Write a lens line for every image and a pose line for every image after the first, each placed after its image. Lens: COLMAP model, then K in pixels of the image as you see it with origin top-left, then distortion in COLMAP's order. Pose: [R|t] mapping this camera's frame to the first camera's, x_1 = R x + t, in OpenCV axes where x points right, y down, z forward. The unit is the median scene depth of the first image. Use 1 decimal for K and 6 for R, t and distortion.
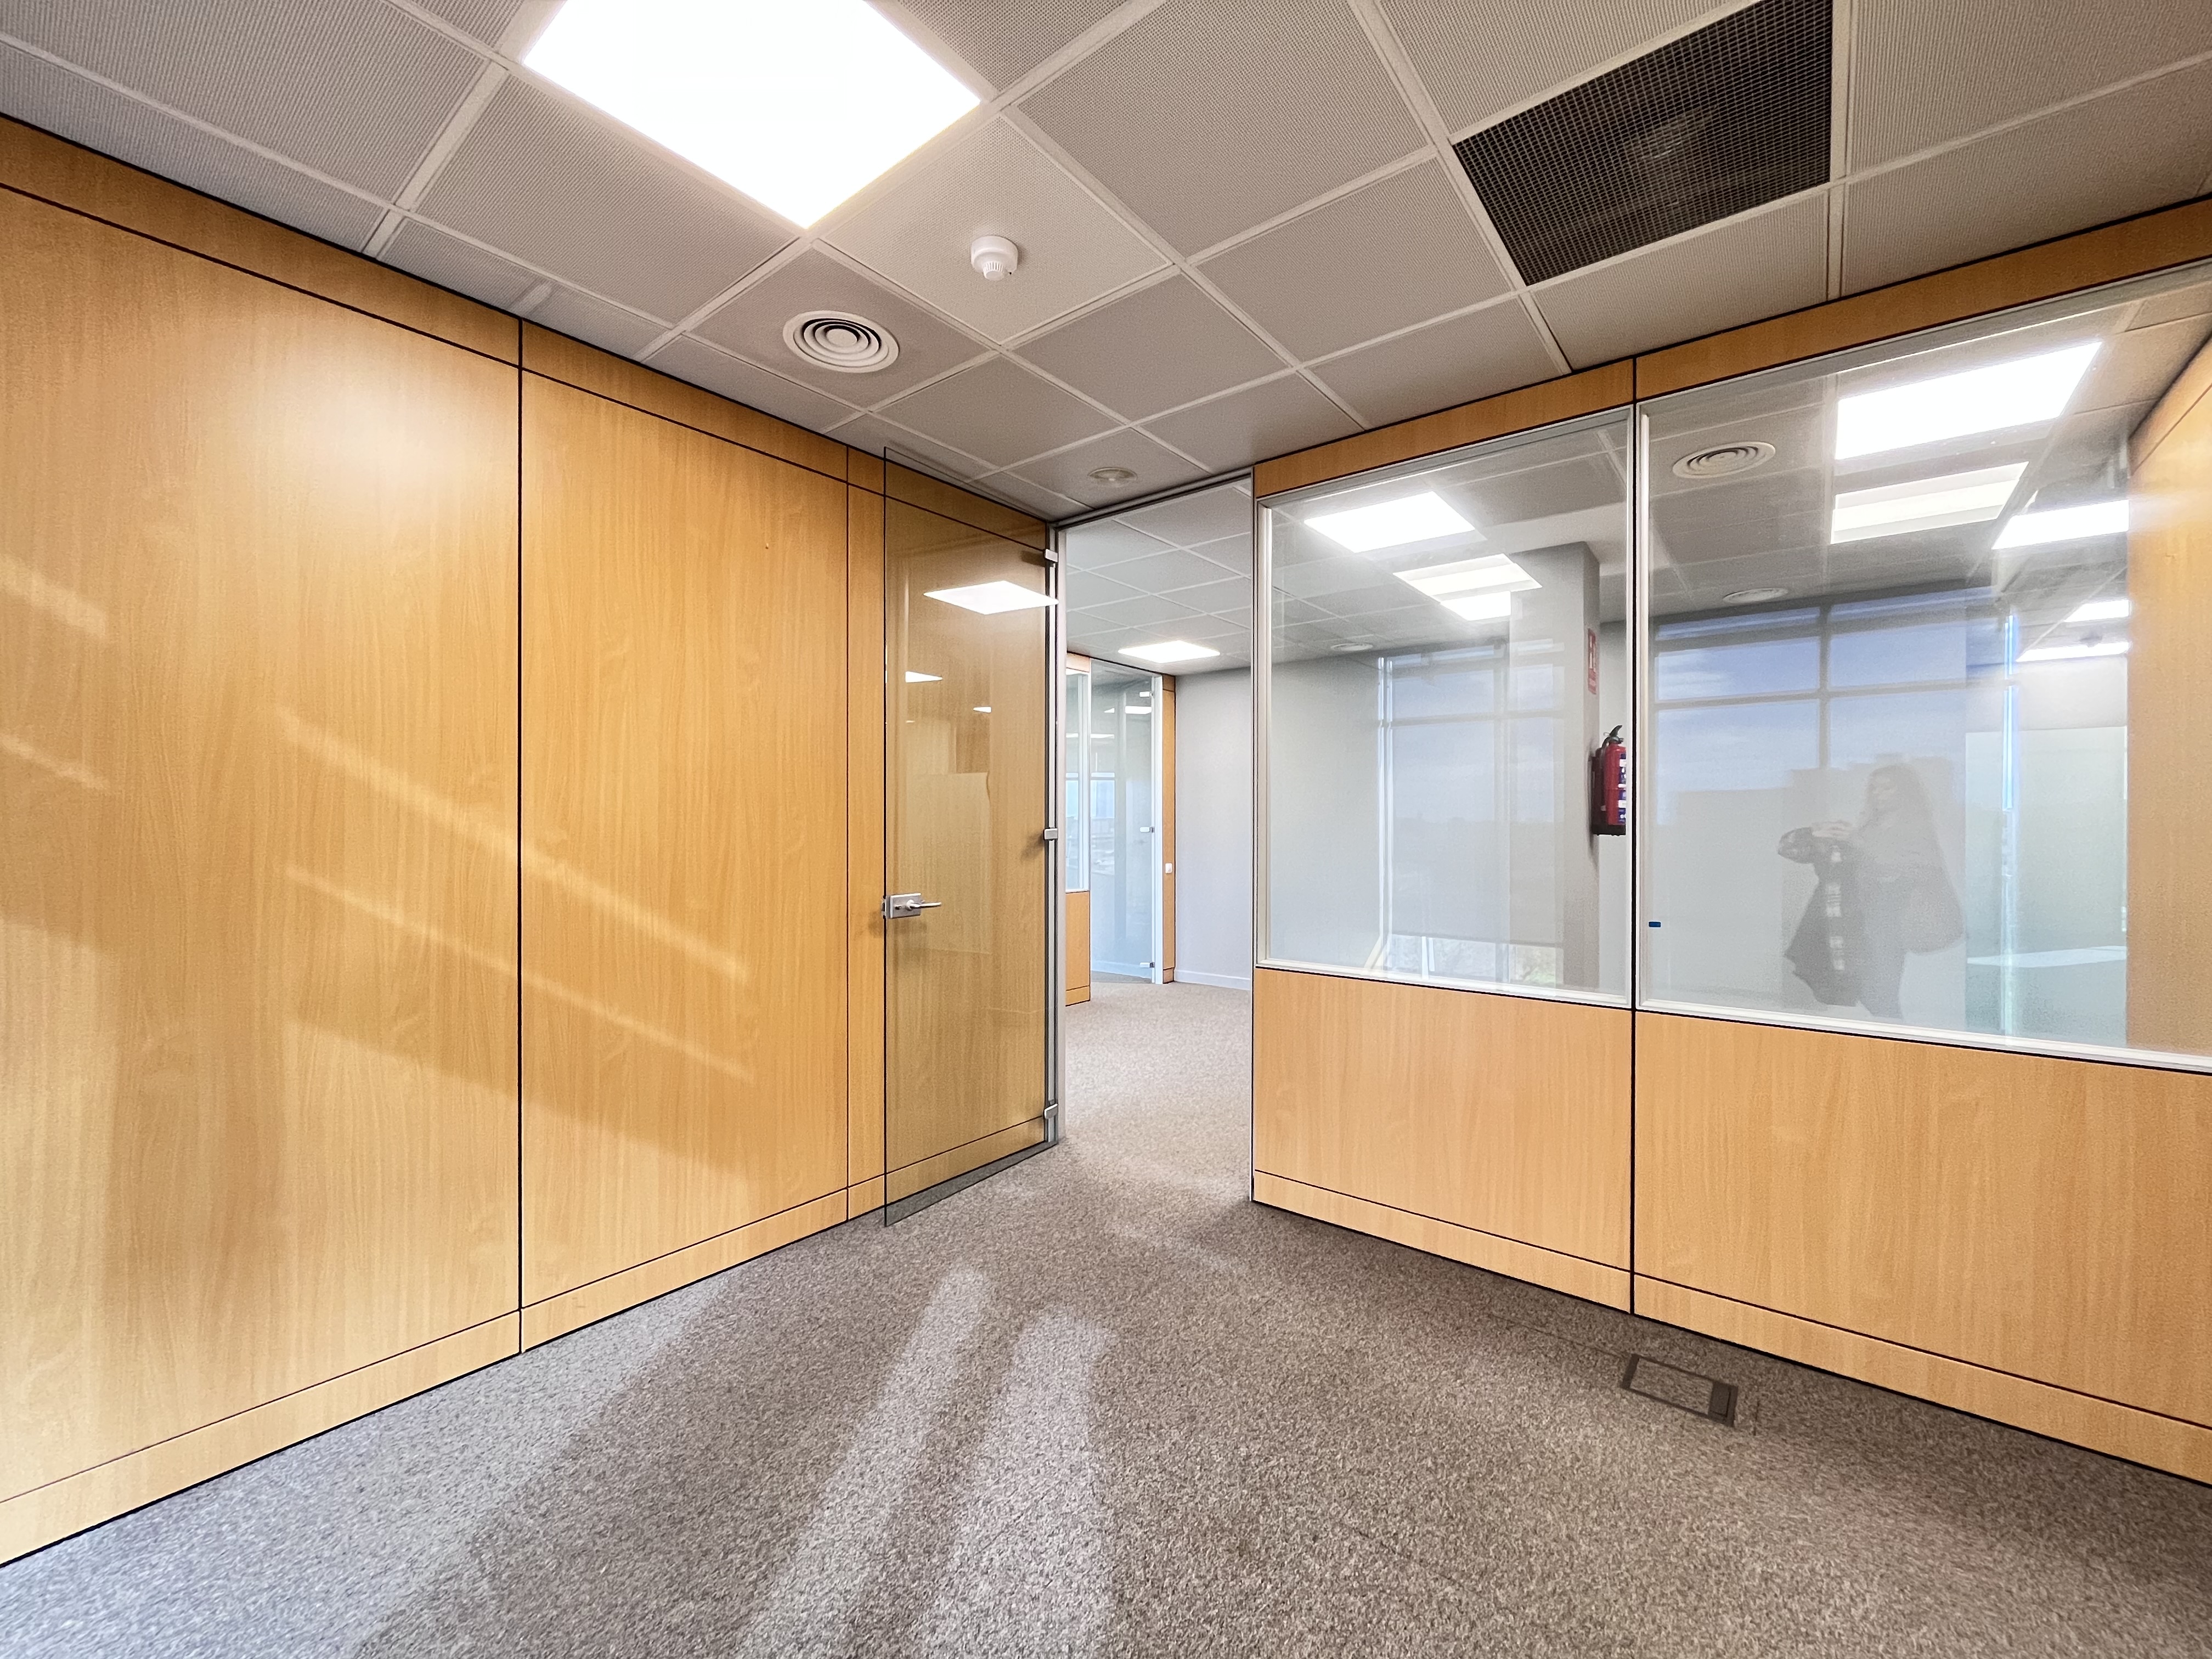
lens RADIAL K [[895.0, 0, 1104.7], [0, 895.0, 827.7], [0, 0, 1]] dist [-0.002883, 0.000147]
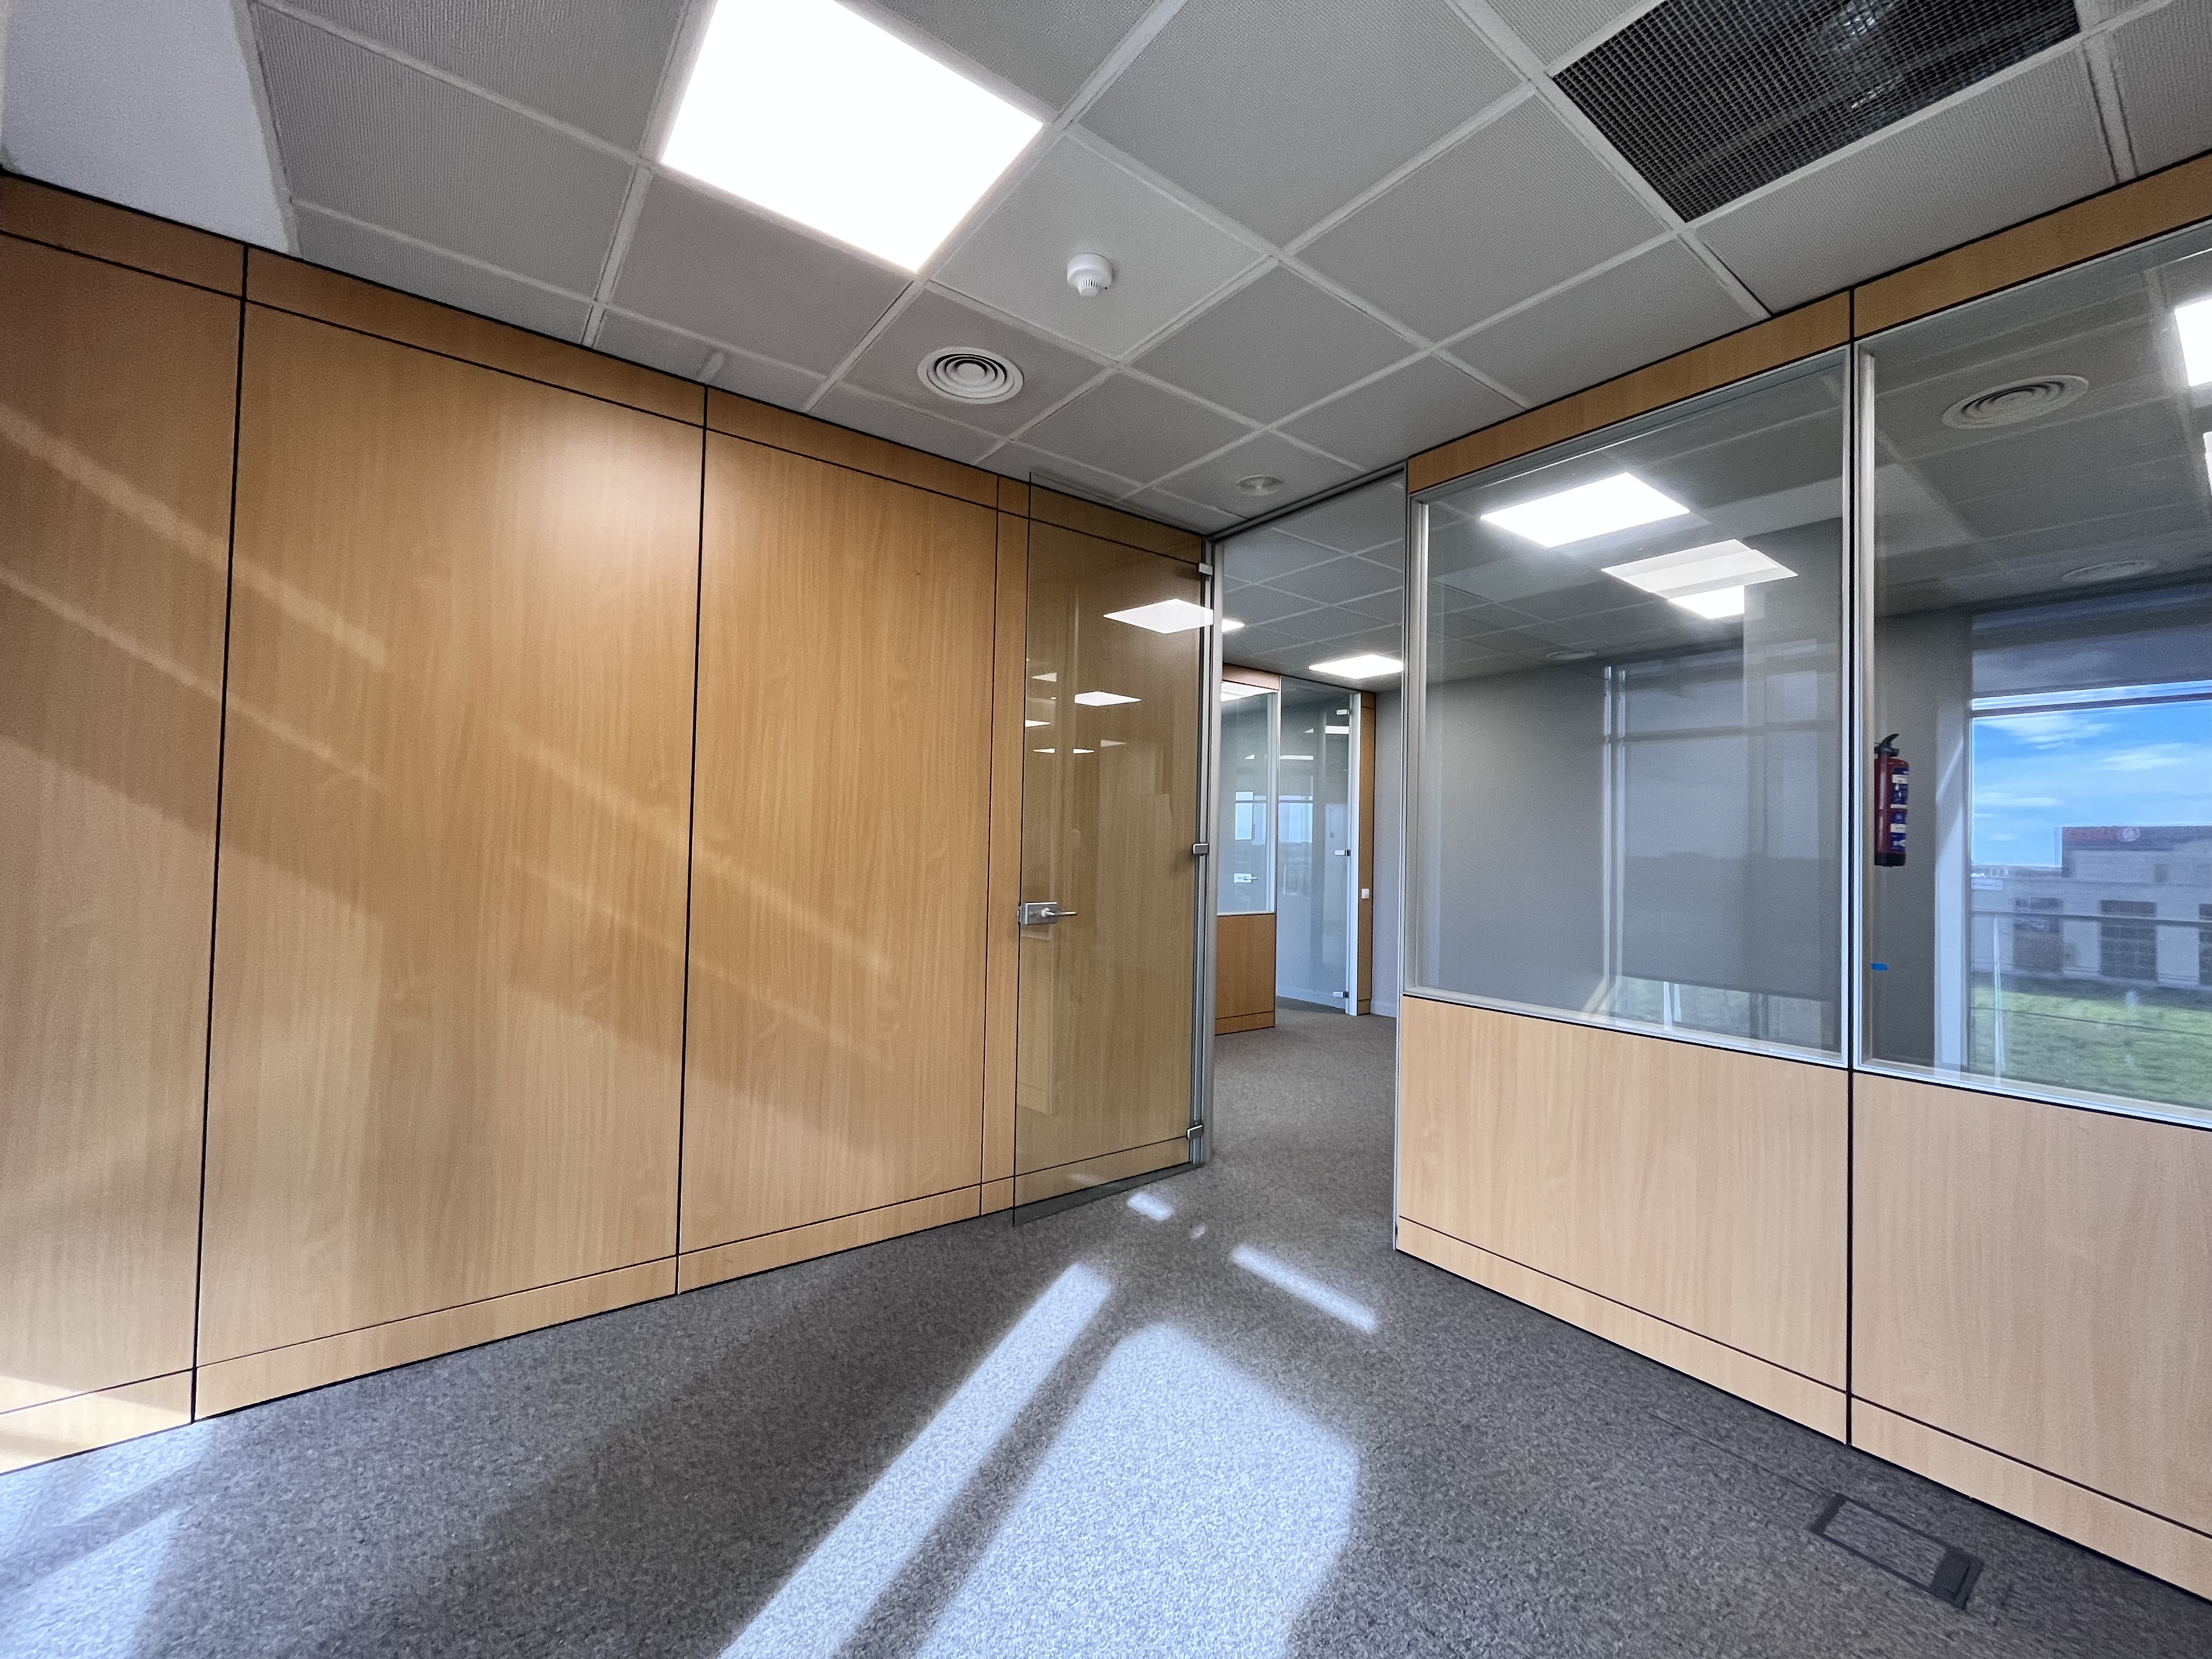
lens RADIAL K [[895.4, 0, 1106.3], [0, 895.4, 827.7], [0, 0, 1]] dist [-0.001885, -0.000176]
pose [[0.968017, 0.014509, -0.250466, 0.132136], [-0.021684, 0.999429, -0.025911, 0.017360], [0.249947, 0.030514, 0.967779, 0.026365]]
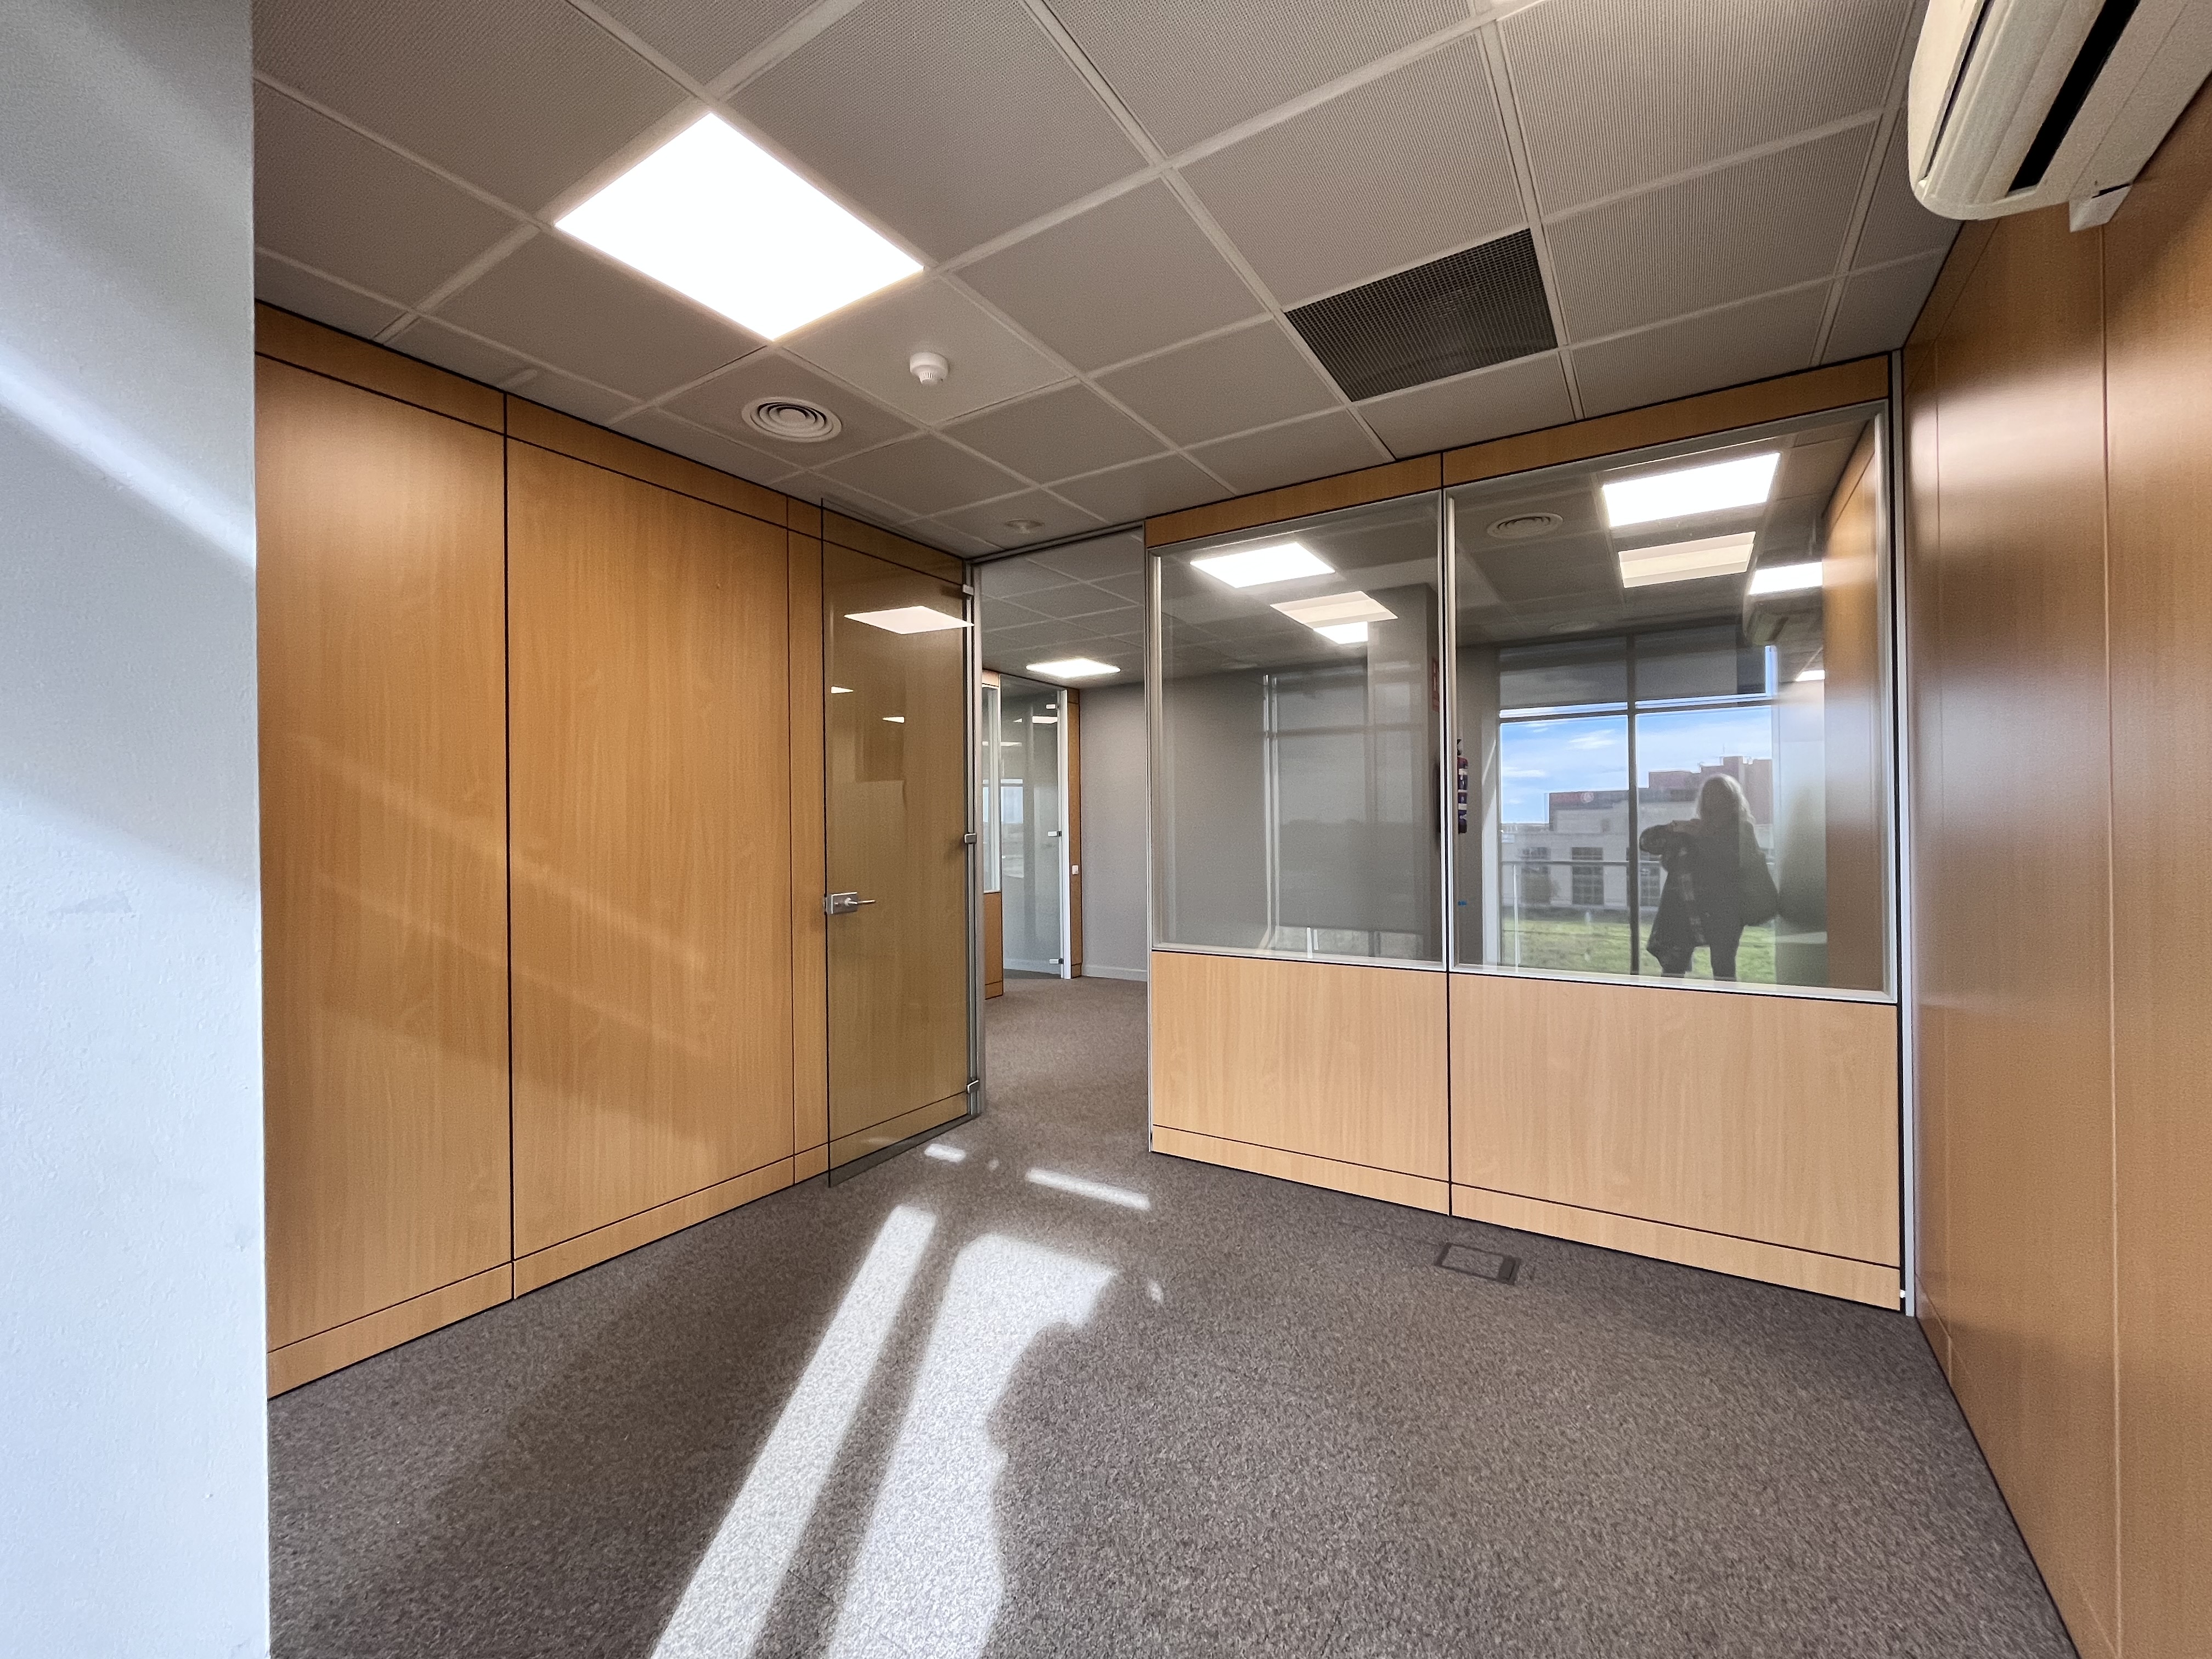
lens RADIAL K [[895.0, 0, 1104.7], [0, 895.0, 827.7], [0, 0, 1]] dist [-0.002883, 0.000147]
pose [[0.994411, -0.011275, 0.104970, -0.015984], [0.011832, 0.999919, -0.004684, 0.001710], [-0.104909, 0.005900, 0.994464, -0.197786]]
